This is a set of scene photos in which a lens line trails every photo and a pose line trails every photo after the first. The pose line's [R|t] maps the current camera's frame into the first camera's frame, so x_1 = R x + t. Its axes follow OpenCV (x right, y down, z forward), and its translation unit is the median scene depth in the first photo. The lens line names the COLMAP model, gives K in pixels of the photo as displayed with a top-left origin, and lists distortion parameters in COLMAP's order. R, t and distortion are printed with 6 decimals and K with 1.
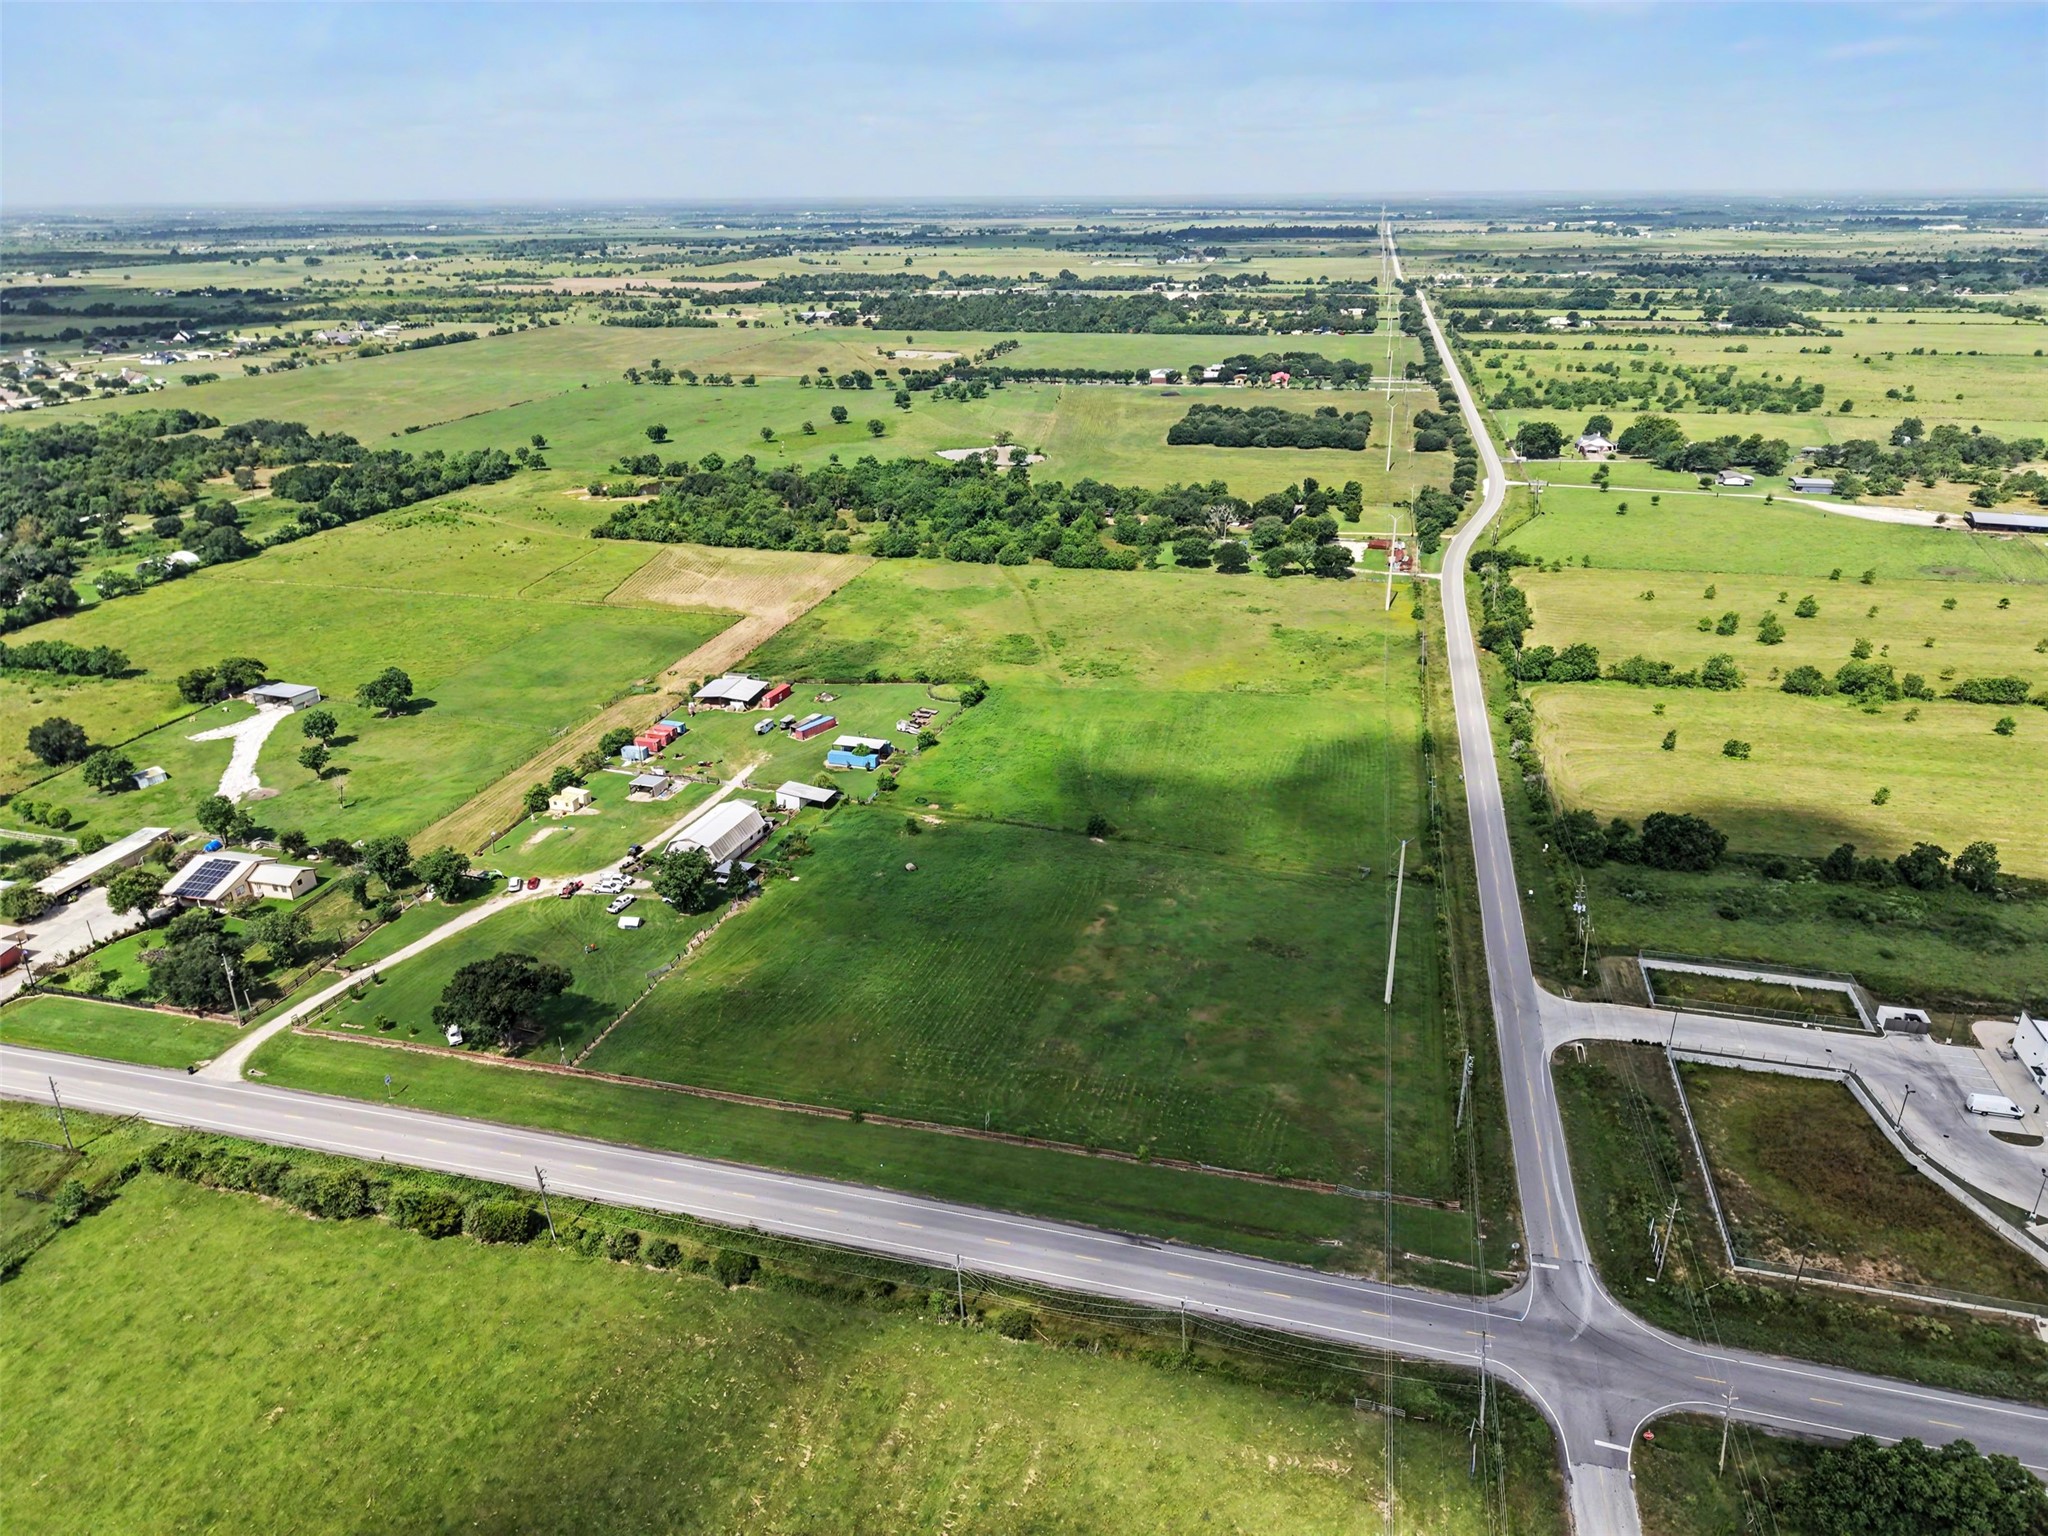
lens RADIAL K [[1370.9, 0, 1024.0], [0, 1370.9, 768.0], [0, 0, 1]] dist [0.025649, -0.024398]
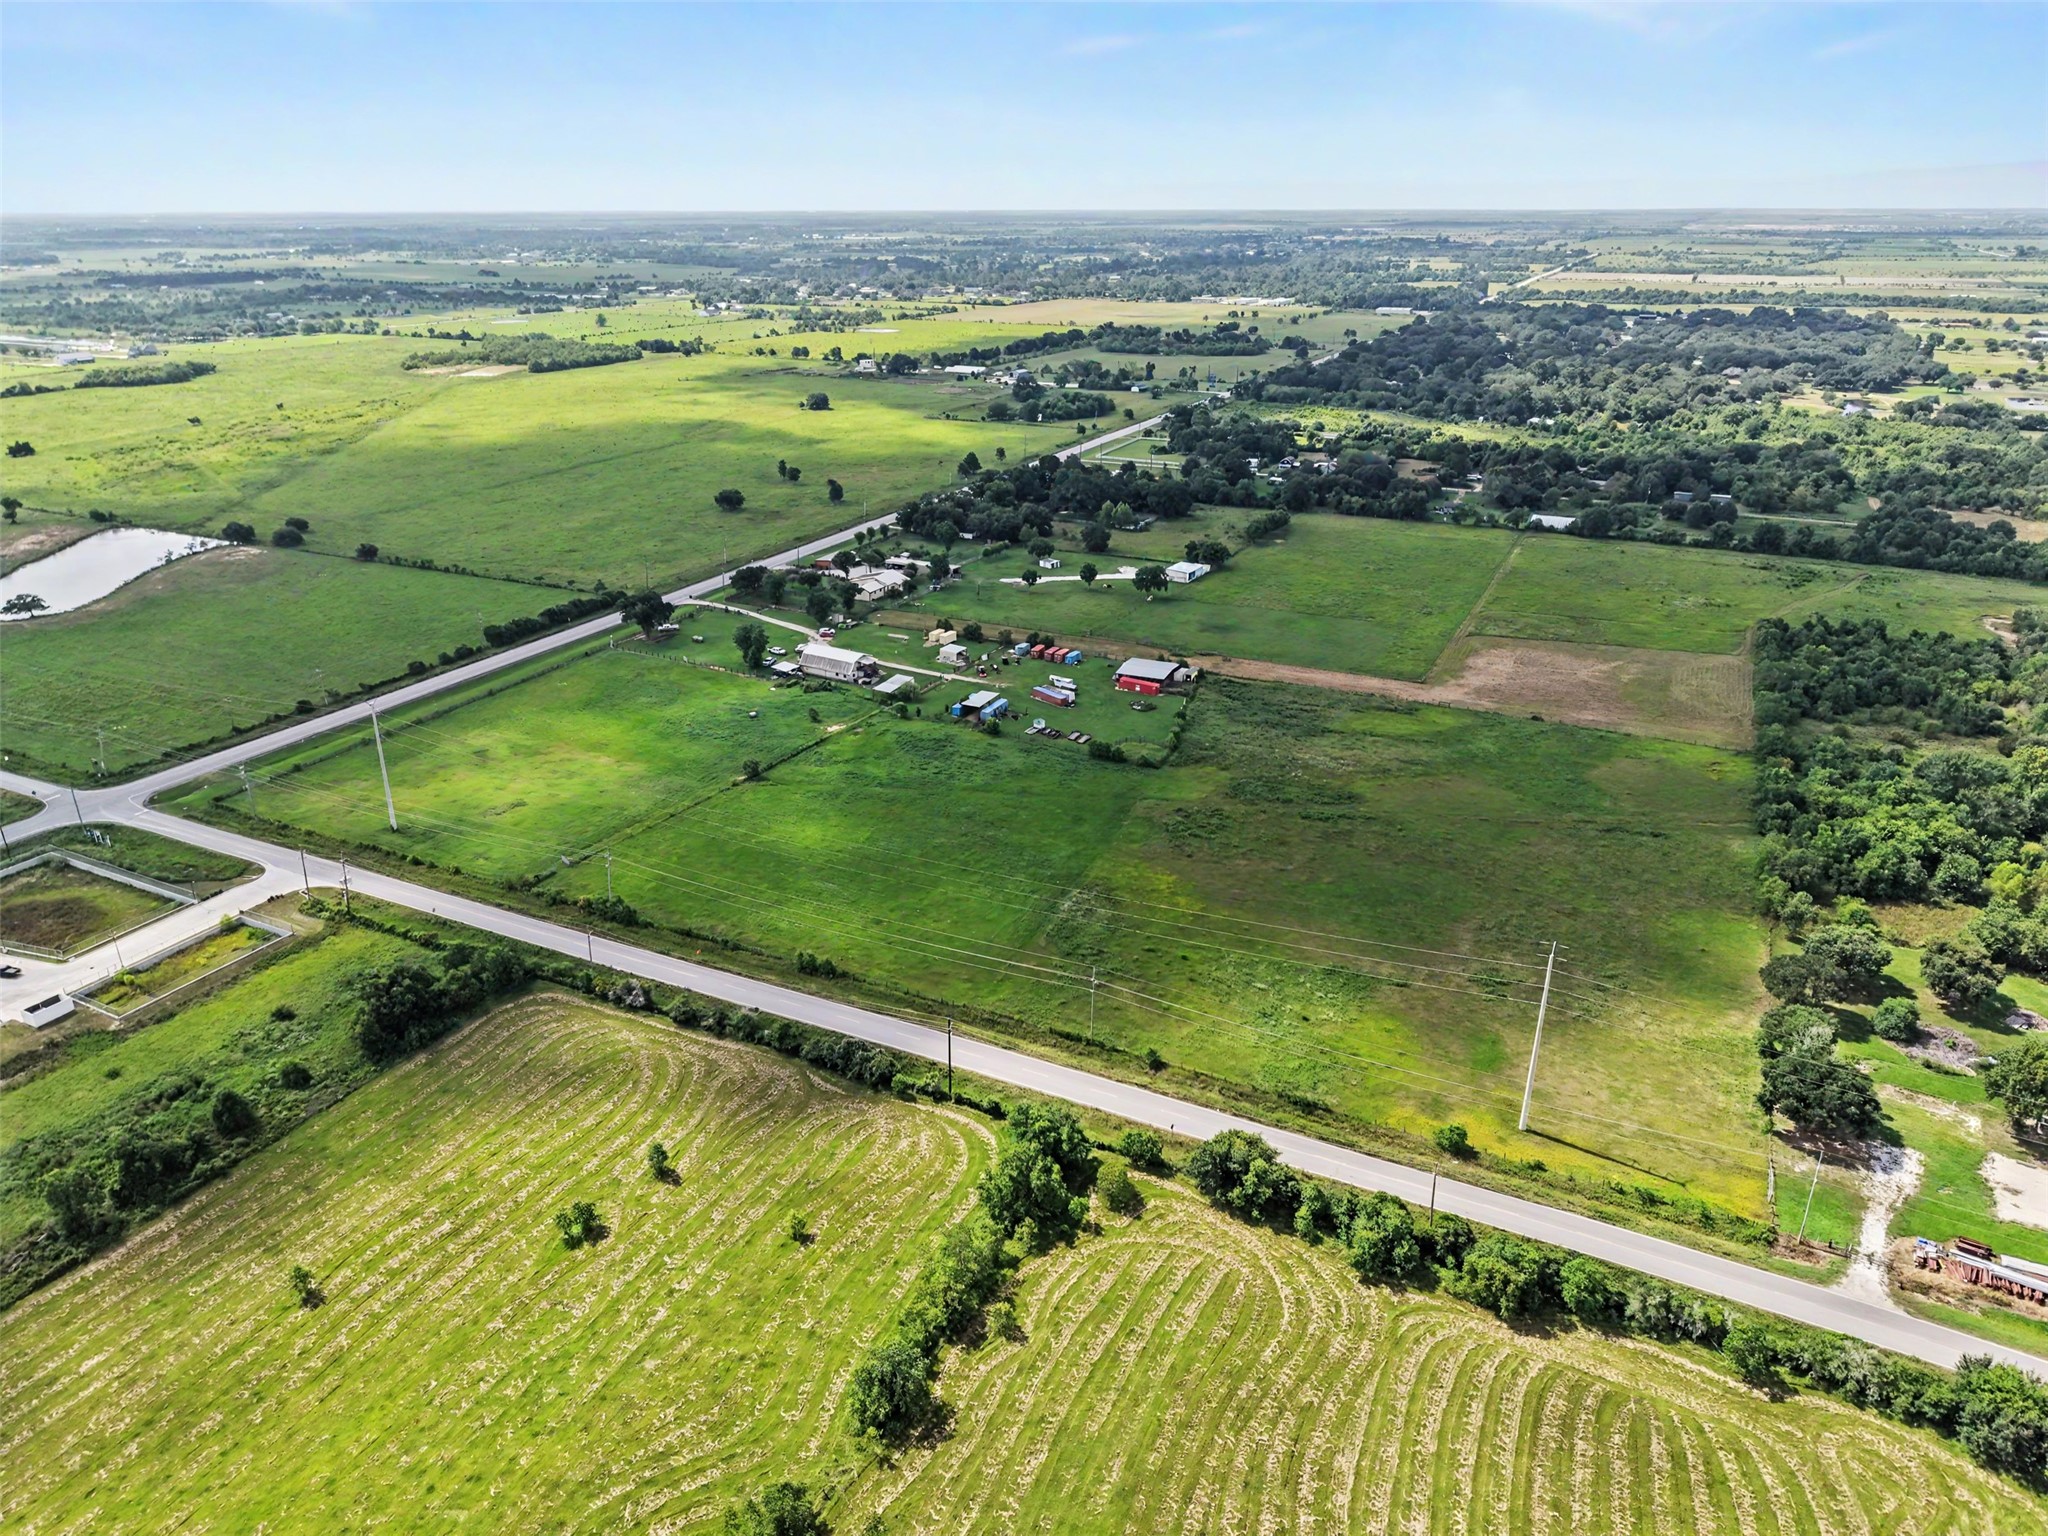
lens RADIAL K [[1370.9, 0, 1024.0], [0, 1370.9, 768.0], [0, 0, 1]] dist [0.025649, -0.024398]
pose [[-0.220017, 0.375300, -0.900412, 0.618822], [-0.377835, 0.818195, 0.433356, -0.323045], [0.899351, 0.435553, -0.038215, 0.745525]]
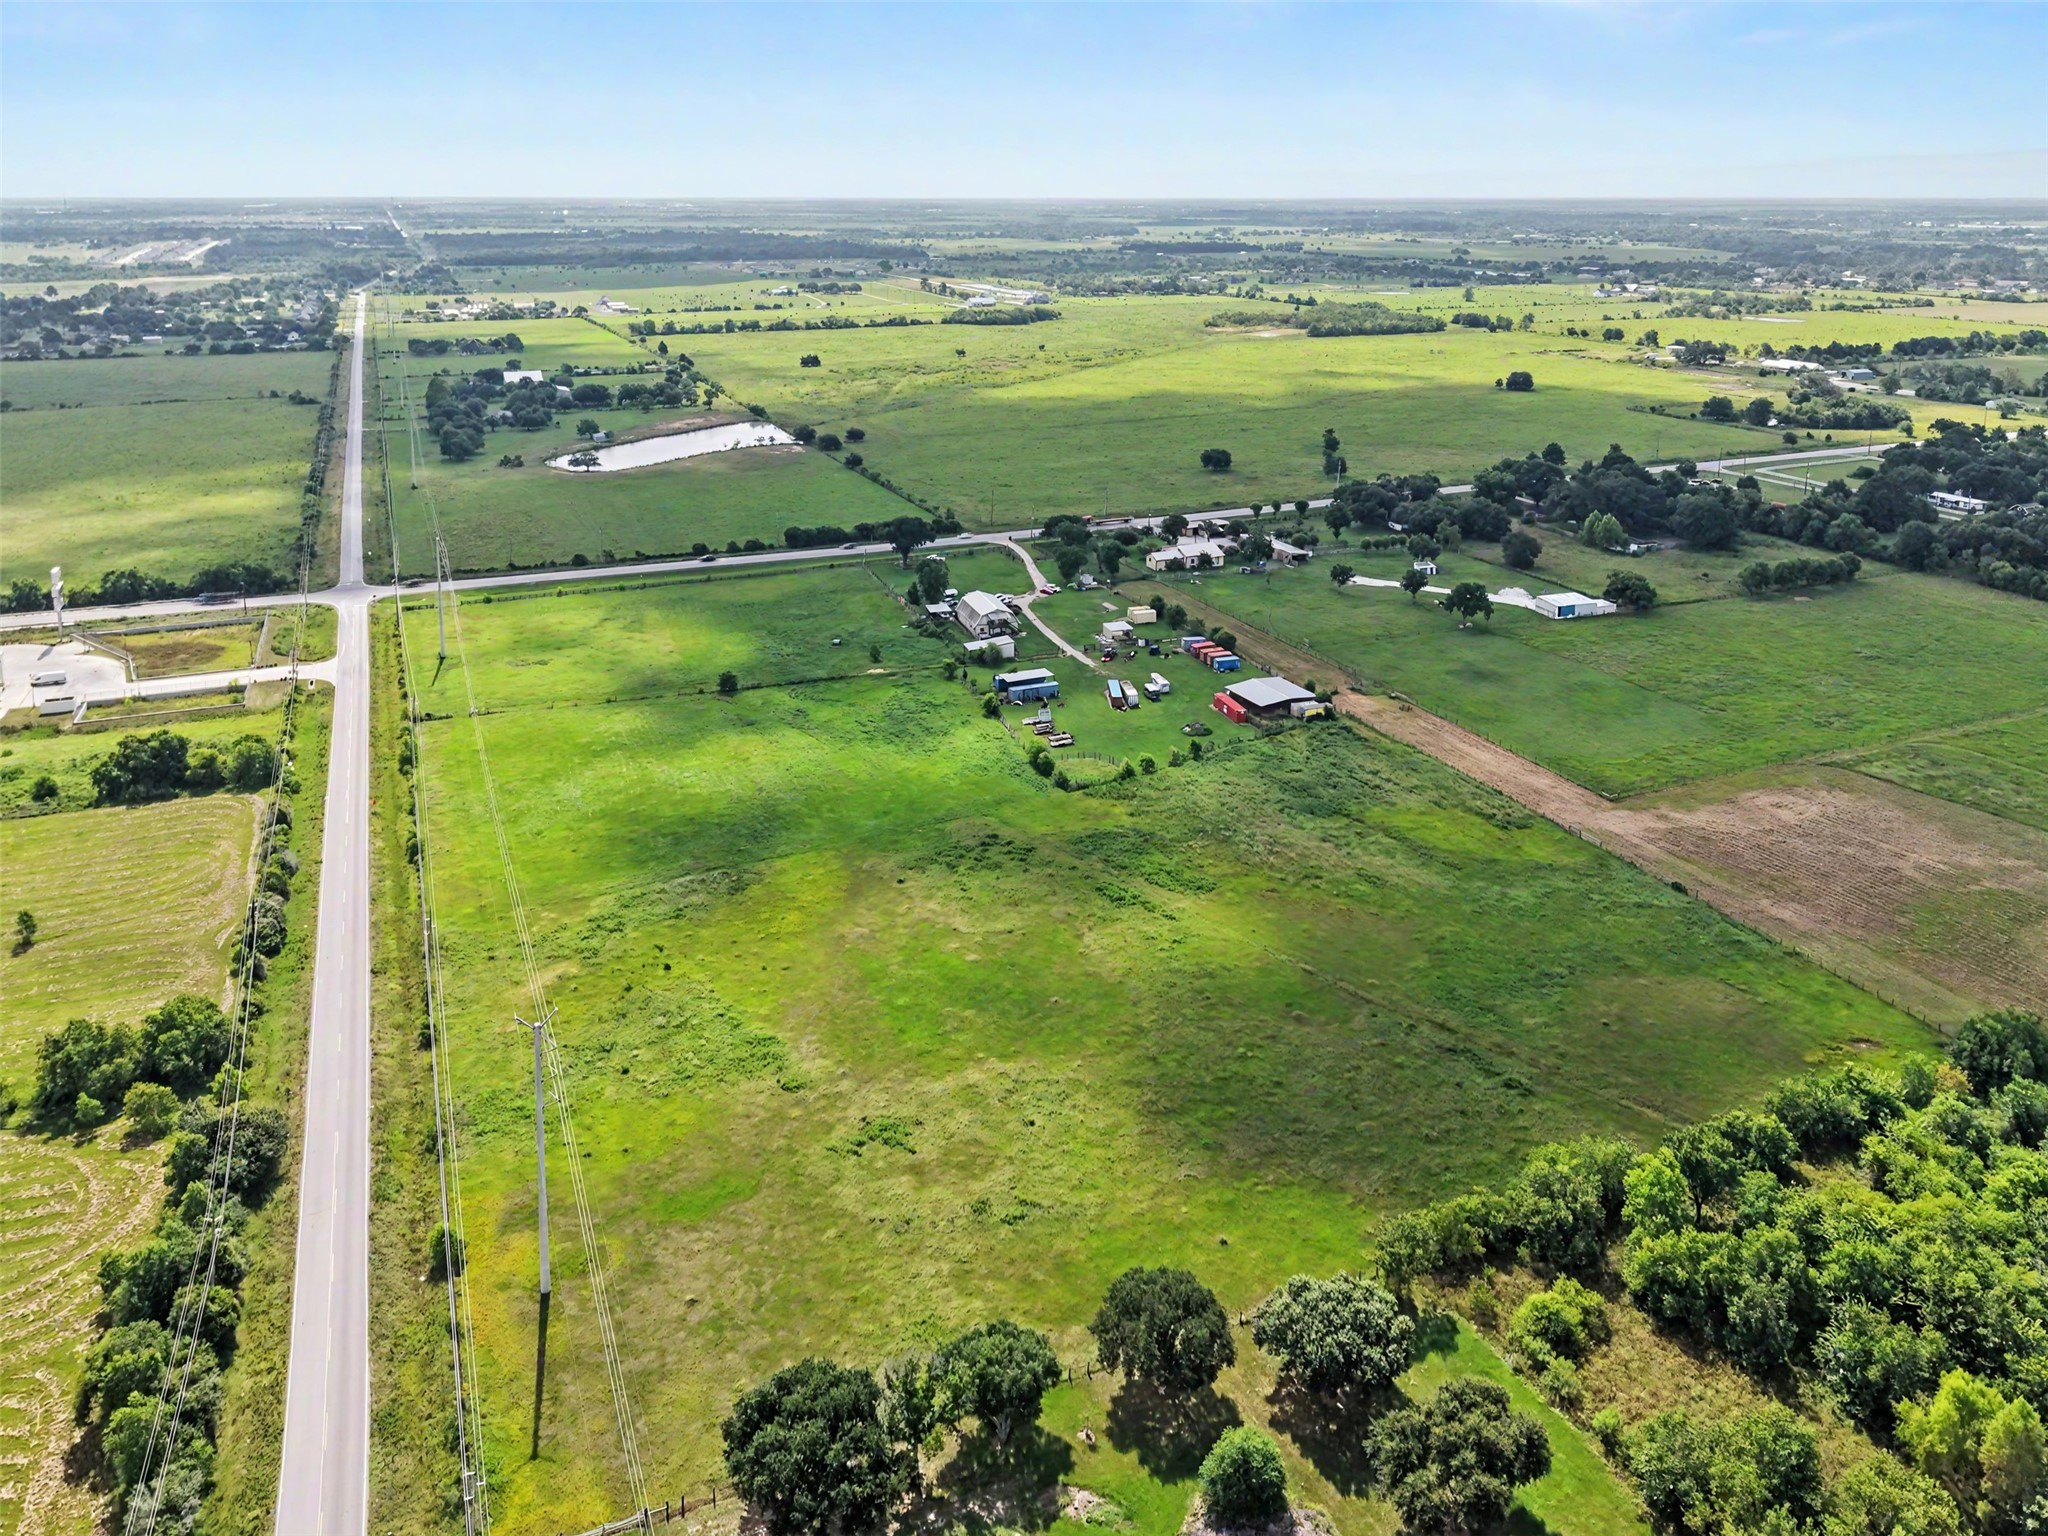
lens RADIAL K [[1437.7, 0, 1027.5], [0, 1437.7, 715.5], [0, 0, 1]] dist [0.042964, -0.064308]
pose [[-0.800131, 0.207847, -0.562663, 0.310084], [-0.231822, 0.758001, 0.609666, -0.418194], [0.553216, 0.618250, -0.558317, 1.074169]]
